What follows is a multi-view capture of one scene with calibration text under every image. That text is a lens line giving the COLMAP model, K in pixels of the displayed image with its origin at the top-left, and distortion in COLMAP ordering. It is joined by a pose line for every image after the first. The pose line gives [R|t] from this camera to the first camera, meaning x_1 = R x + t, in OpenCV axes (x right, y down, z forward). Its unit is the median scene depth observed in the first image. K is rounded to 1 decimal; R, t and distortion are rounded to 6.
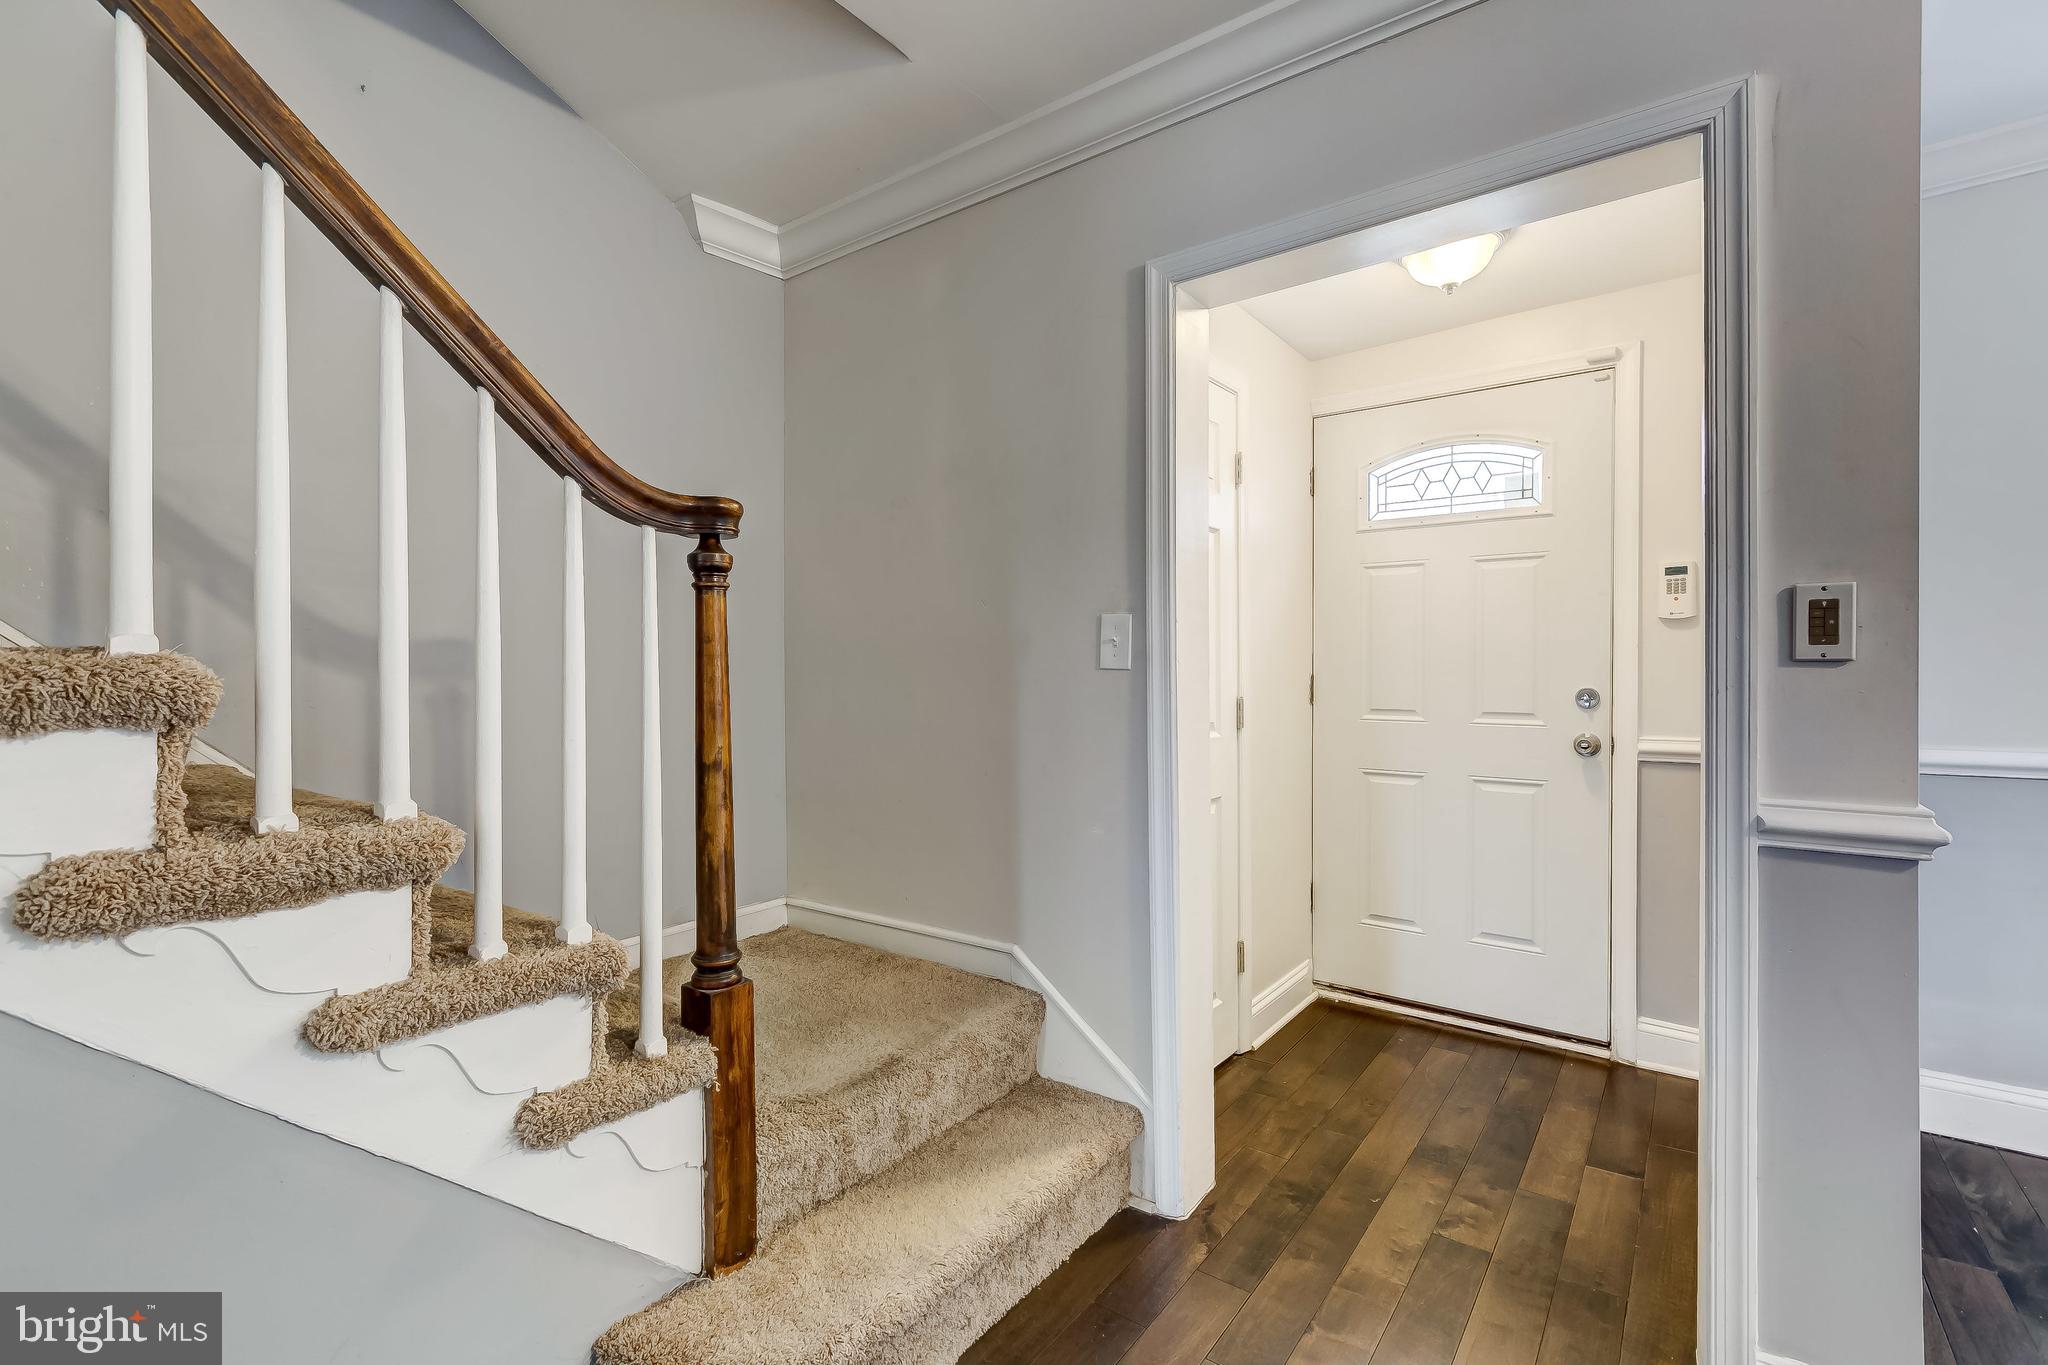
lens RADIAL K [[934.0, 0, 1025.7], [0, 934.0, 675.8], [0, 0, 1]] dist [0.010400, -0.000035]
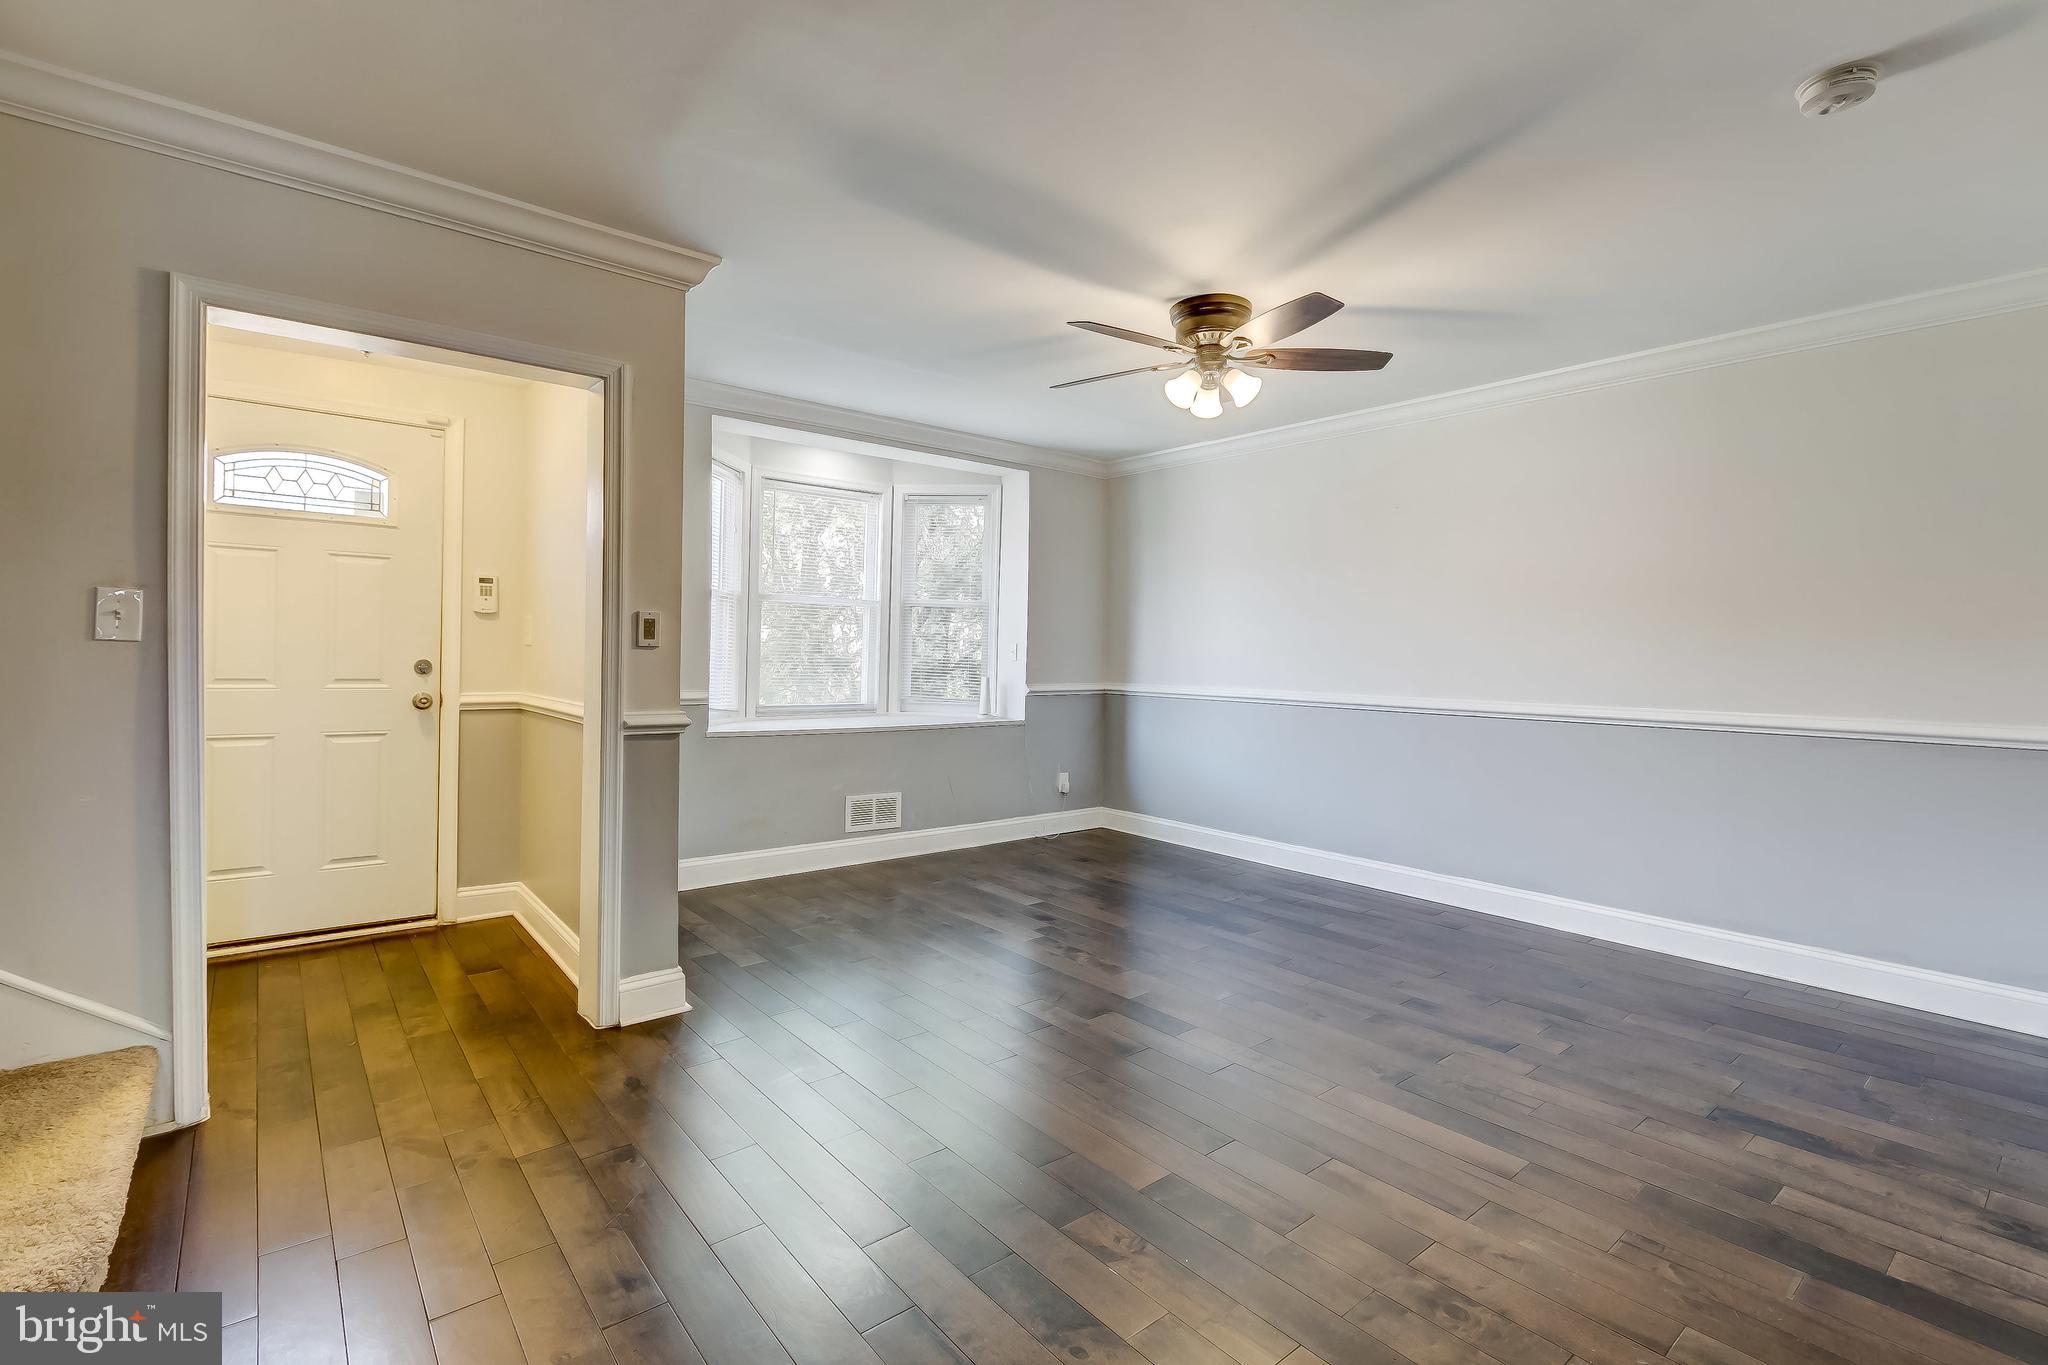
lens RADIAL K [[919.6, 0, 1023.1], [0, 919.6, 676.1], [0, 0, 1]] dist [0.001089, 0.000207]
pose [[0.244085, -0.015846, 0.969624, -0.890610], [-0.012911, 0.999725, 0.019588, -0.000712], [-0.969668, -0.017300, 0.243813, -0.316242]]
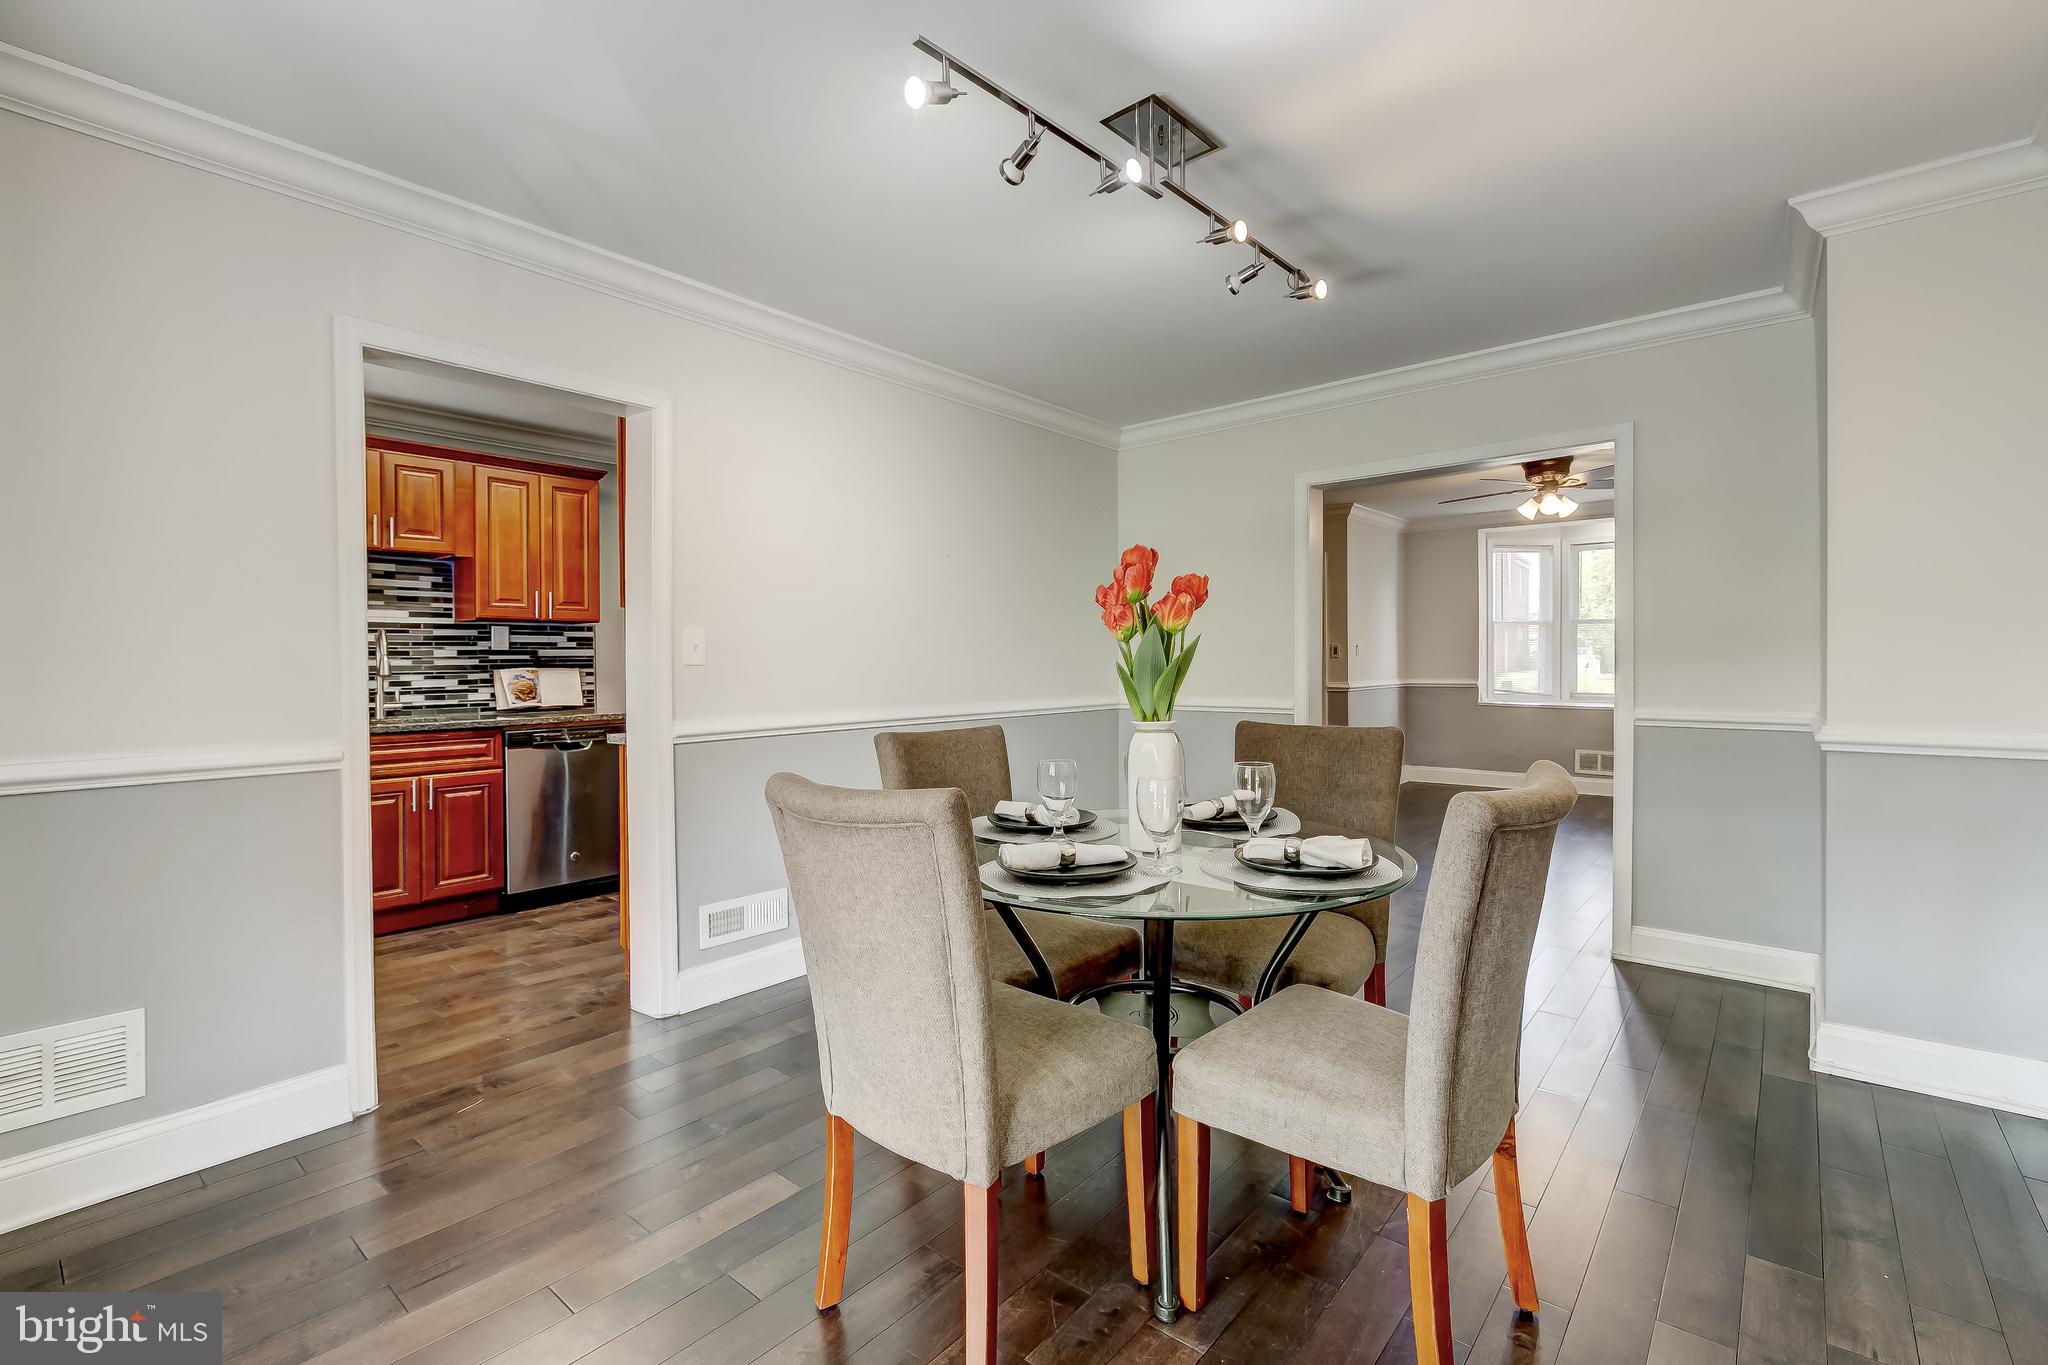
lens RADIAL K [[919.6, 0, 1023.1], [0, 919.6, 676.1], [0, 0, 1]] dist [0.001089, 0.000207]
pose [[0.998222, -0.002090, -0.059565, -0.632541], [0.002908, 0.999903, 0.013636, 0.012988], [0.059531, -0.013785, 0.998131, -4.171130]]
